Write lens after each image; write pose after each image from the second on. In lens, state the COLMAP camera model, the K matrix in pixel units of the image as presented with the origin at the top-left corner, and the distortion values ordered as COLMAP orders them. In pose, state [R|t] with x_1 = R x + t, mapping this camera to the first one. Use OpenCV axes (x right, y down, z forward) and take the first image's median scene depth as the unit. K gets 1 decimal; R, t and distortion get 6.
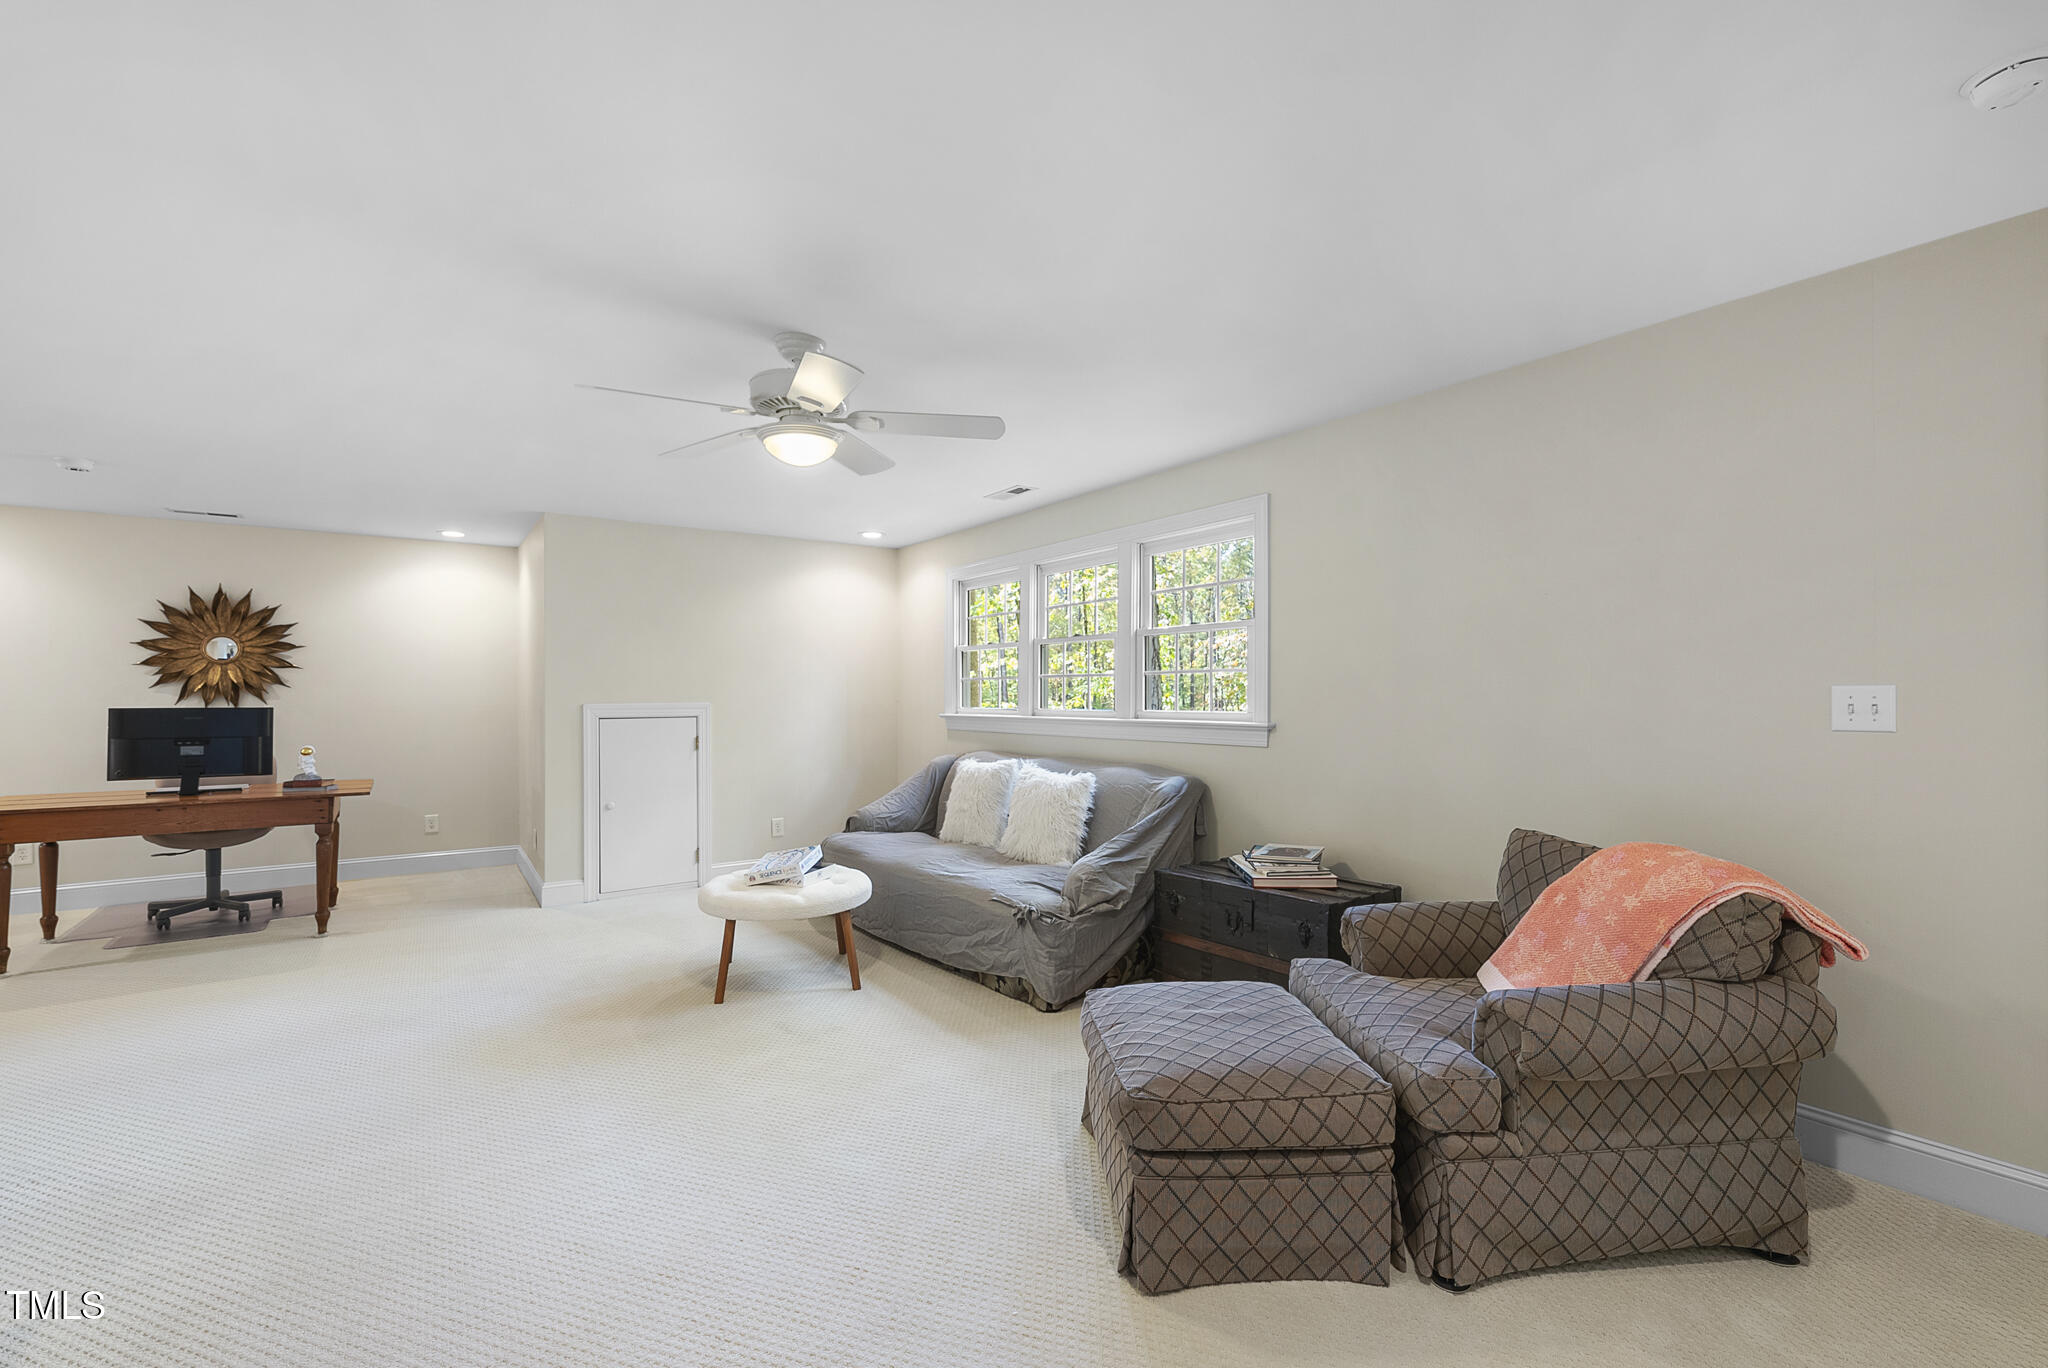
lens RADIAL K [[869.3, 0, 1014.2], [0, 869.3, 693.8], [0, 0, 1]] dist [0.001701, -0.000086]
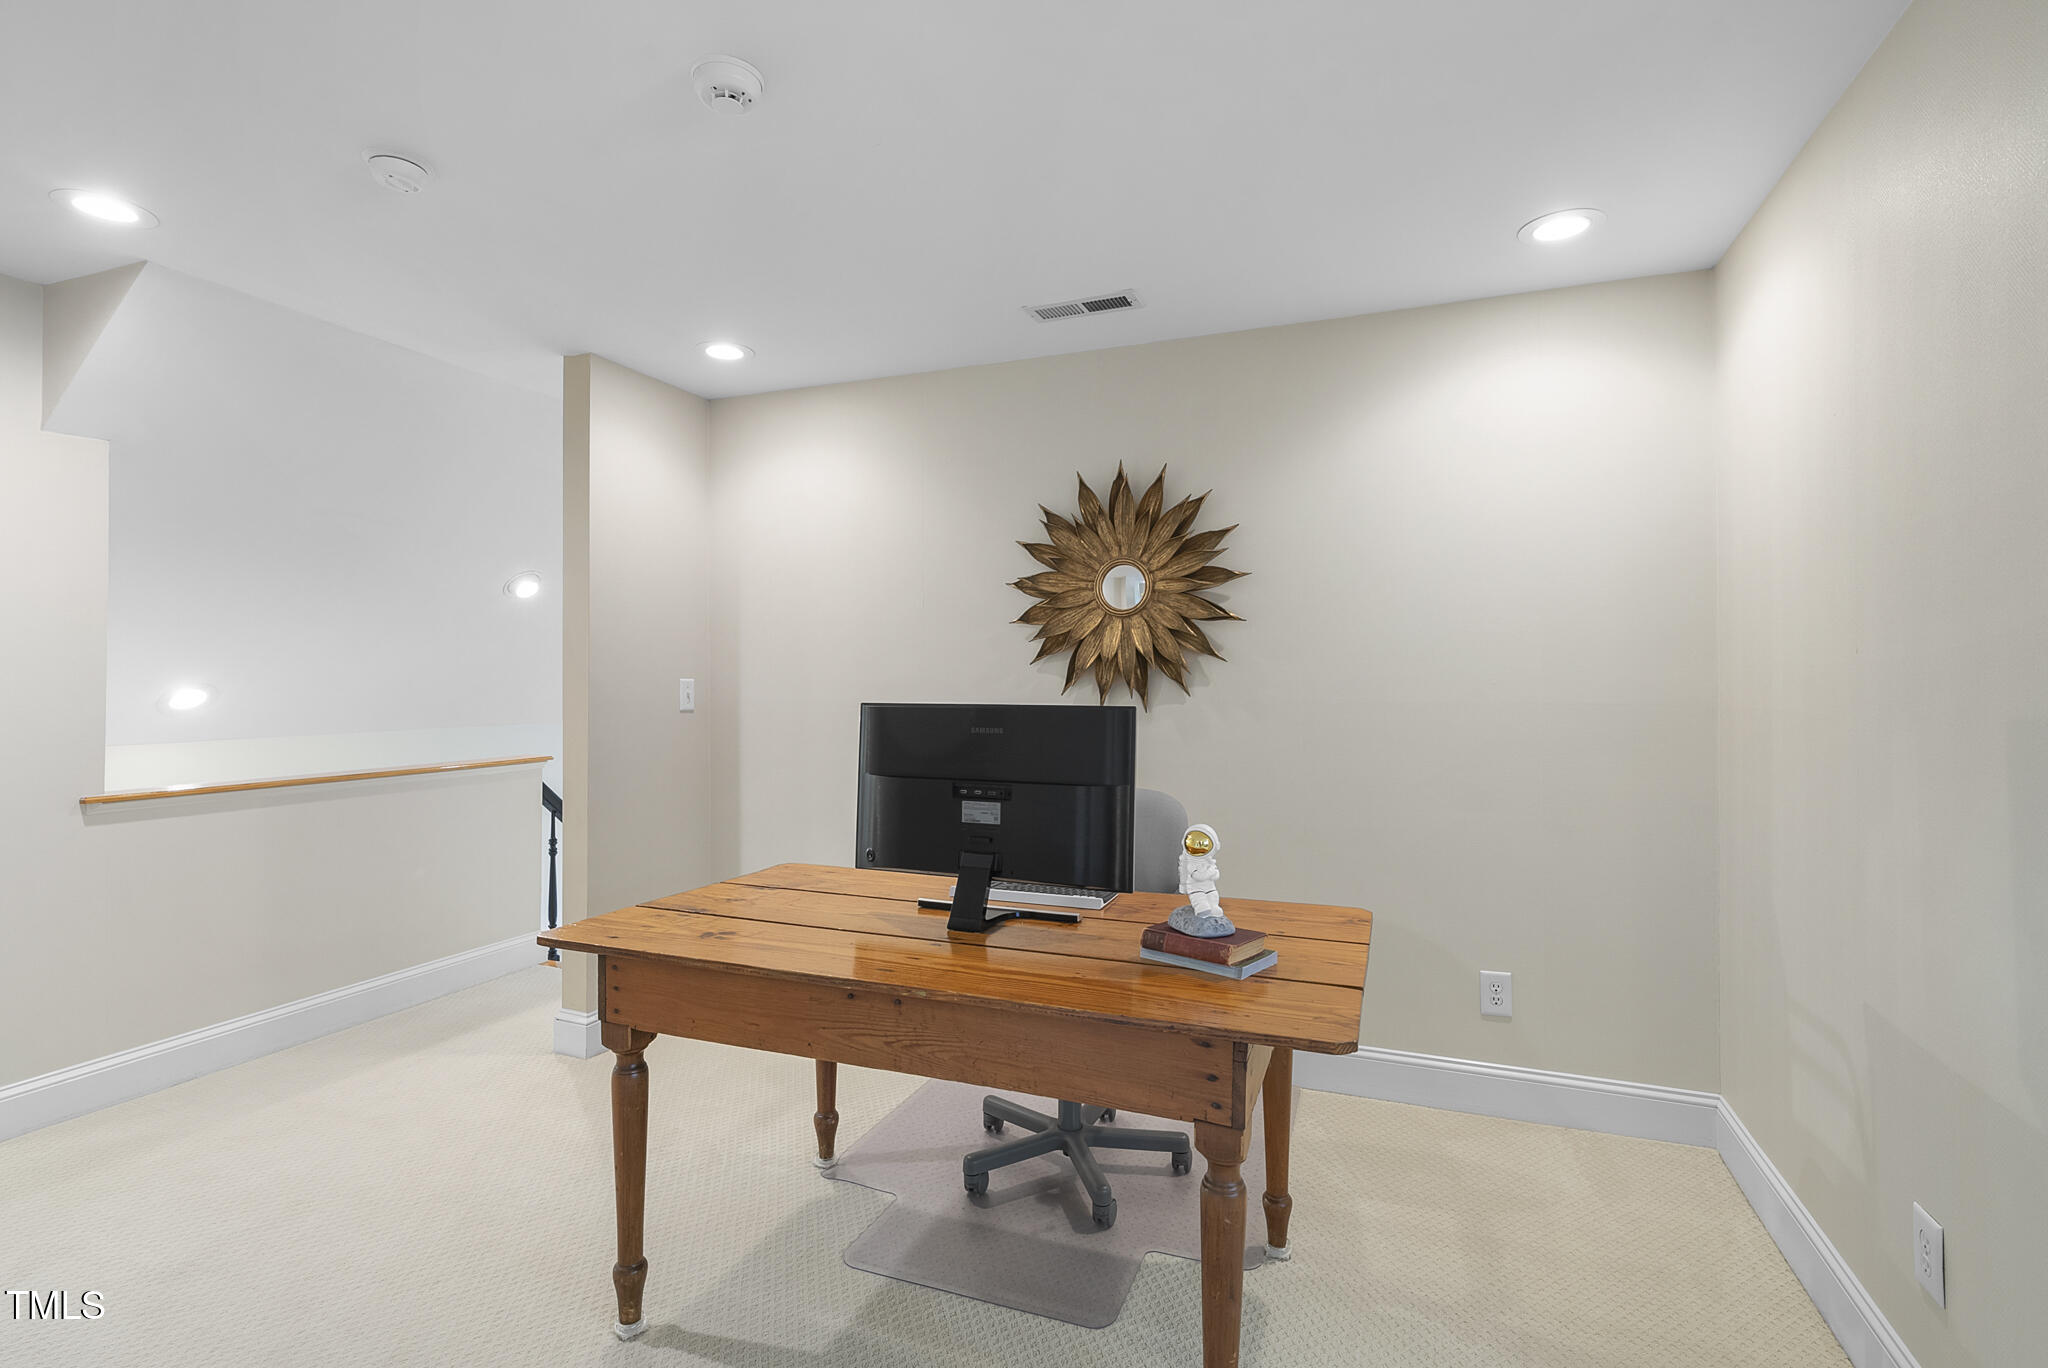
lens RADIAL K [[975.1, 0, 1023.1], [0, 975.1, 683.8], [0, 0, 1]] dist [-0.005457, 0.001955]
pose [[0.557315, 0.000026, -0.830301, -0.467216], [0.000864, 0.999999, 0.000611, 0.005370], [0.830301, -0.001058, 0.557315, 0.634258]]
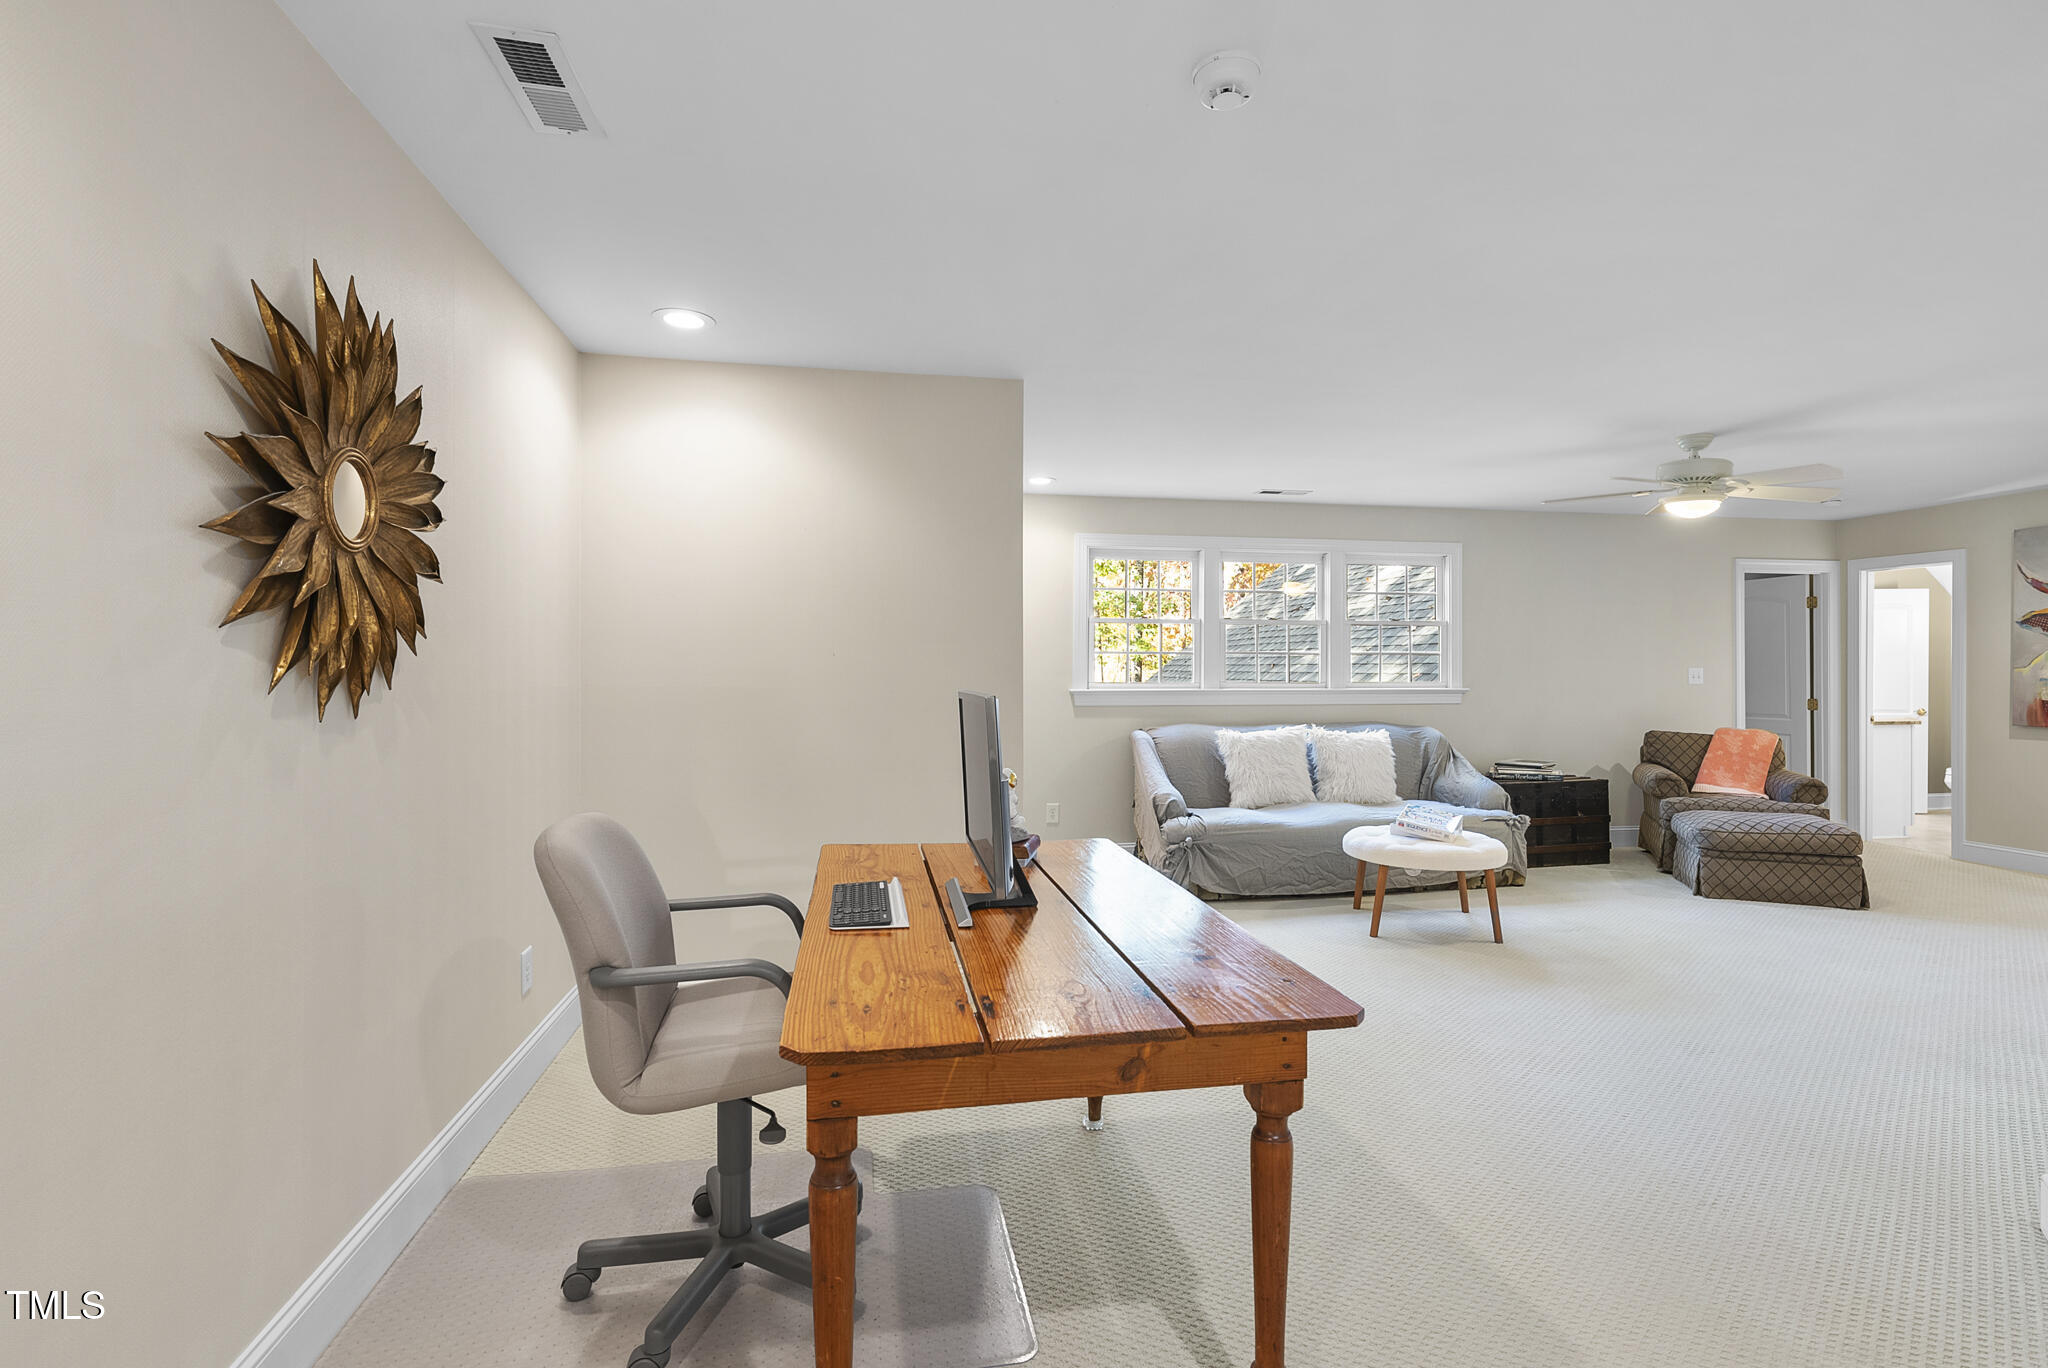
lens RADIAL K [[975.1, 0, 1030.9], [0, 975.1, 670.4], [0, 0, 1]] dist [-0.005457, 0.001955]
pose [[0.424825, 0.003148, 0.905270, -1.123857], [-0.004597, 0.999989, -0.001320, 0.004469], [-0.905264, -0.003600, 0.424835, 0.653515]]
